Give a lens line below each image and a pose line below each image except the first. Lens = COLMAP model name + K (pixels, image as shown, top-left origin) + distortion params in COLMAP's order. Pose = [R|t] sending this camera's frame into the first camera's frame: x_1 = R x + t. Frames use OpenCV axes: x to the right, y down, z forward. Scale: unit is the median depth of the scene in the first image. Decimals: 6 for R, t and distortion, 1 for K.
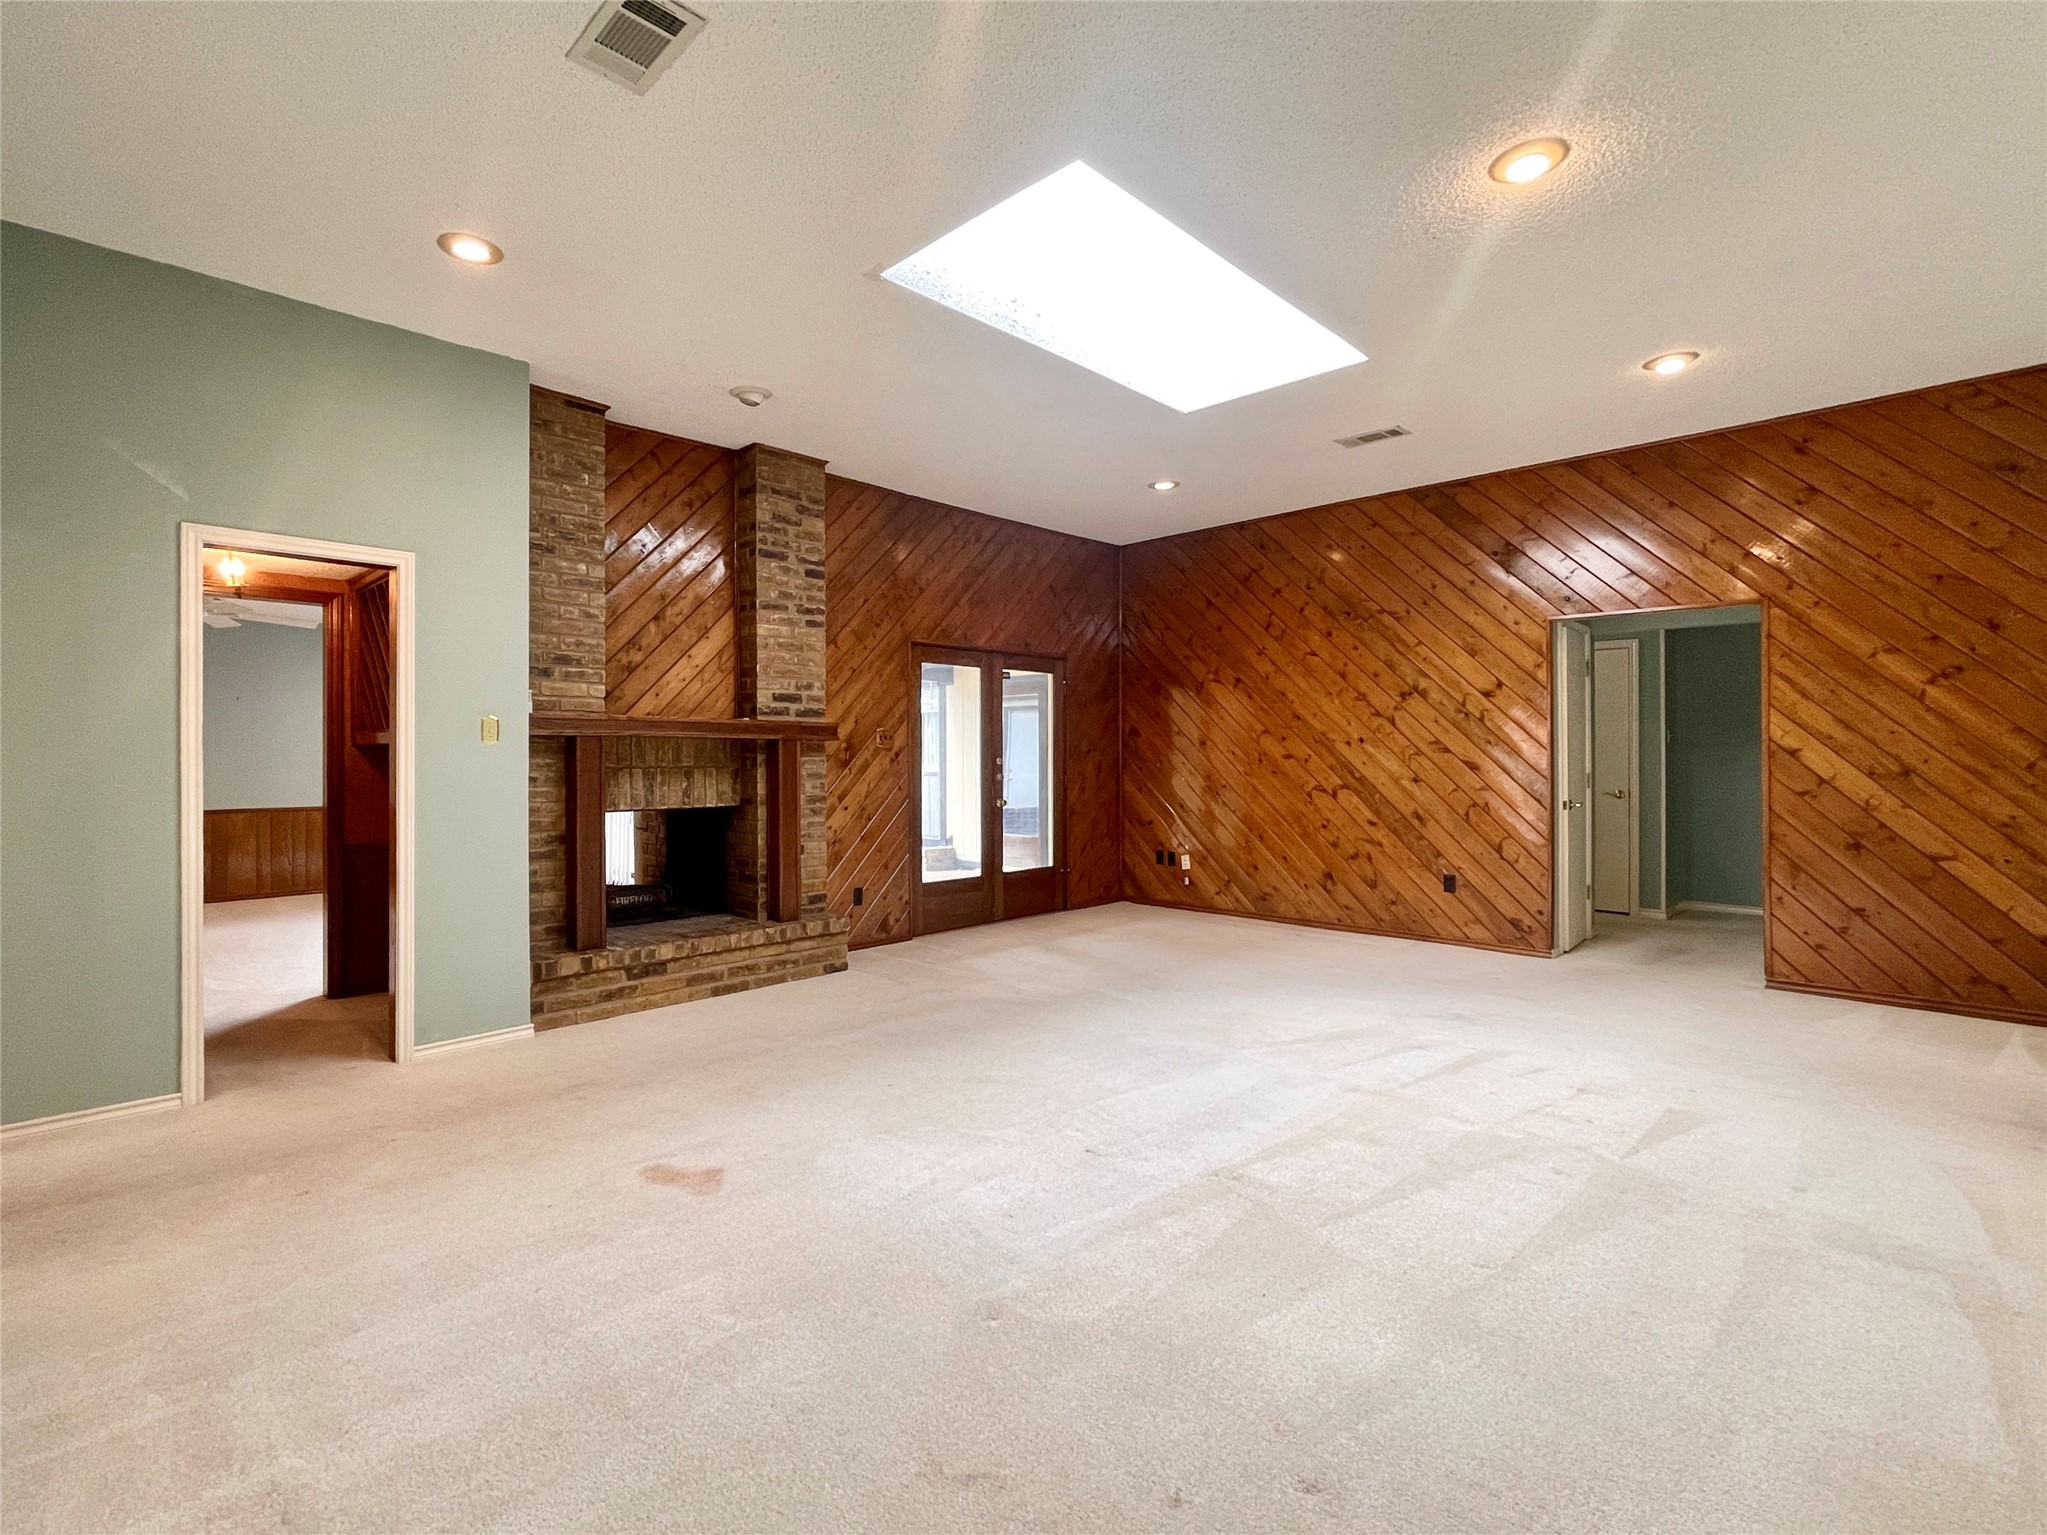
lens RADIAL K [[931.9, 0, 965.6], [0, 931.9, 745.4], [0, 0, 1]] dist [0.000046, -0.000135]
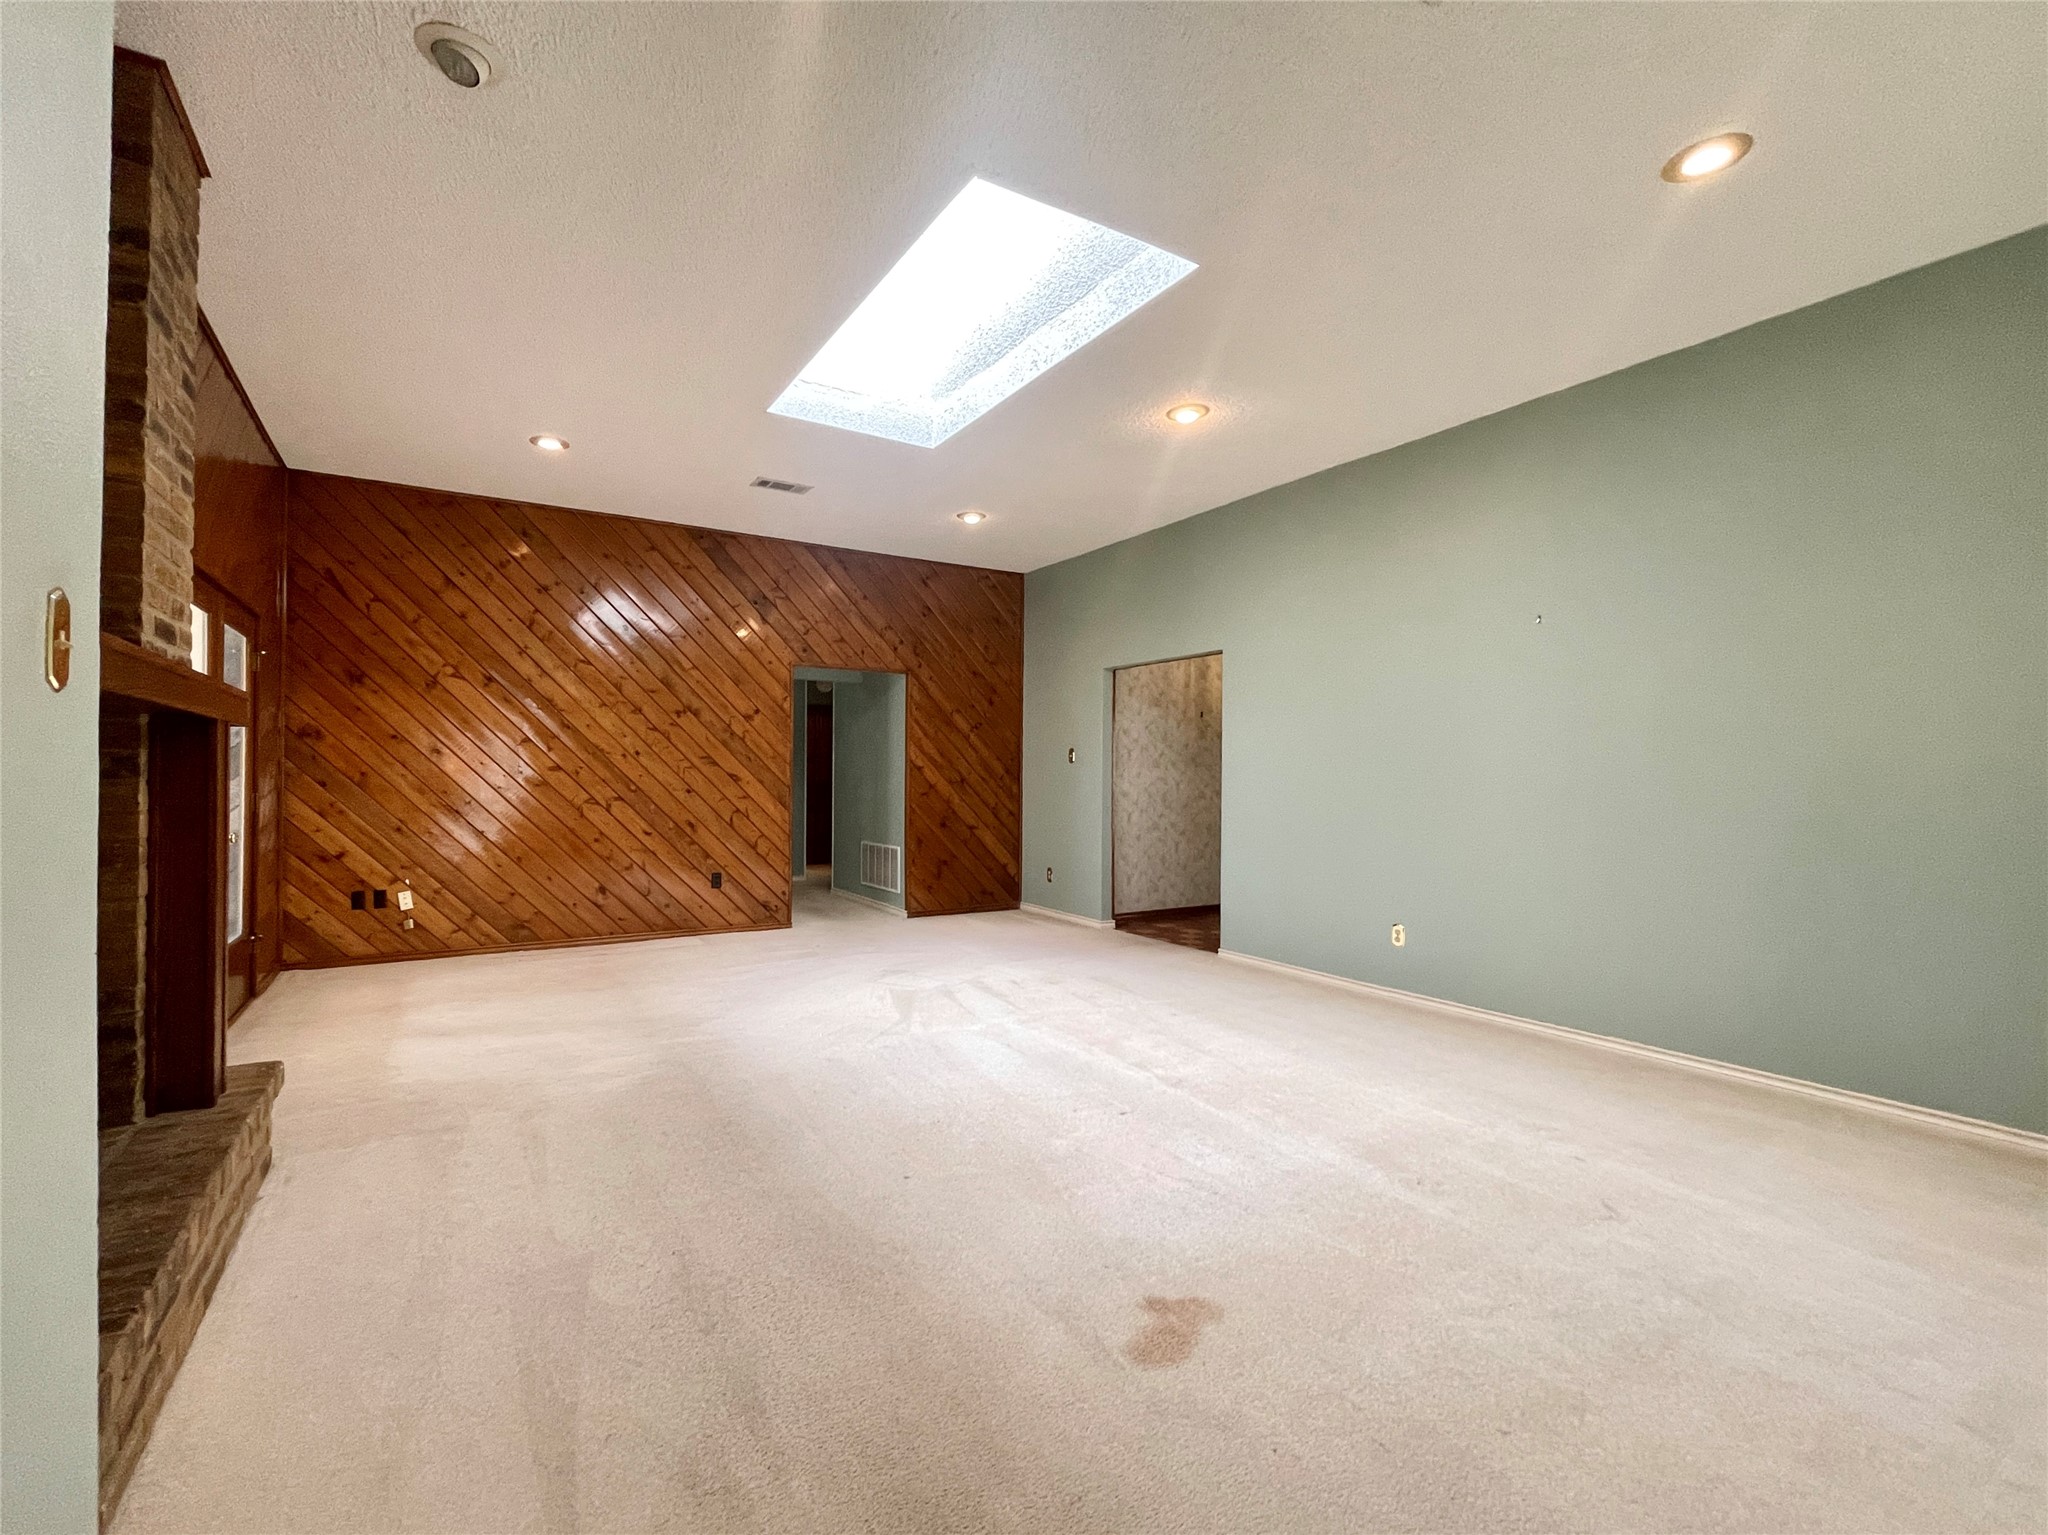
lens RADIAL K [[882.0, 0, 951.9], [0, 882.0, 771.1], [0, 0, 1]] dist [-0.000395, -0.000143]
pose [[0.253032, 0.008006, 0.967425, -0.519898], [-0.016216, 0.999860, -0.004033, 0.015033], [-0.967322, -0.014667, 0.253126, 0.507357]]
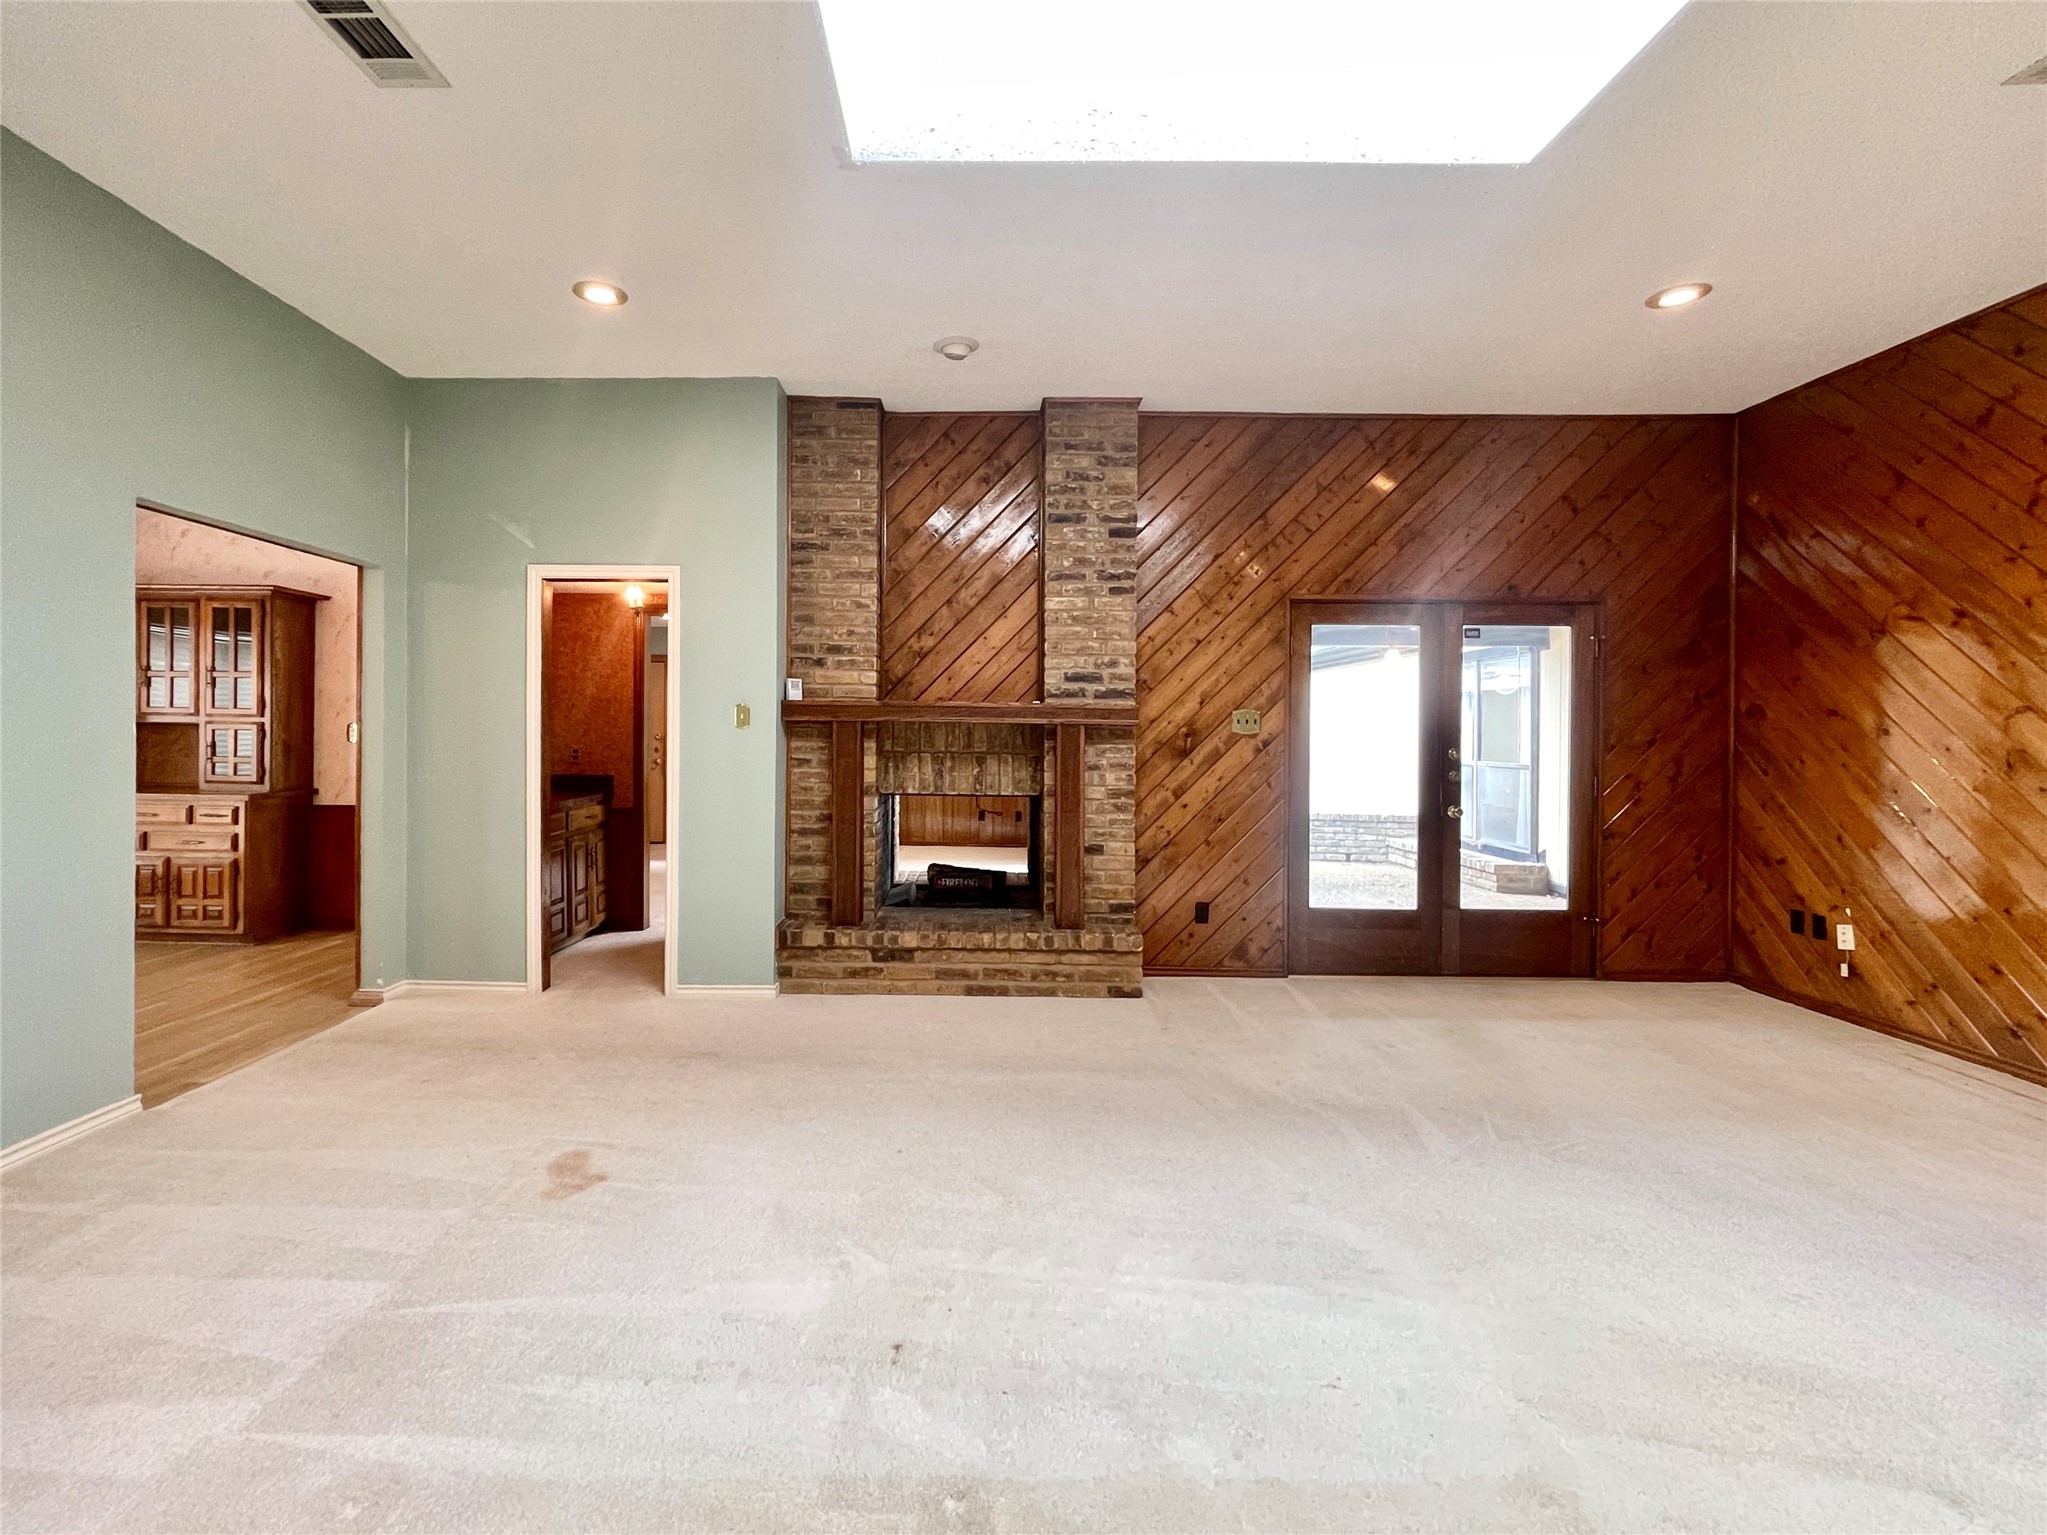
lens RADIAL K [[901.1, 0, 978.1], [0, 901.1, 733.9], [0, 0, 1]] dist [0.002003, -0.000685]
pose [[0.714858, 0.010565, -0.699190, 0.338310], [-0.003963, 0.999931, 0.011057, -0.006387], [0.699258, -0.005134, 0.714851, 0.316652]]
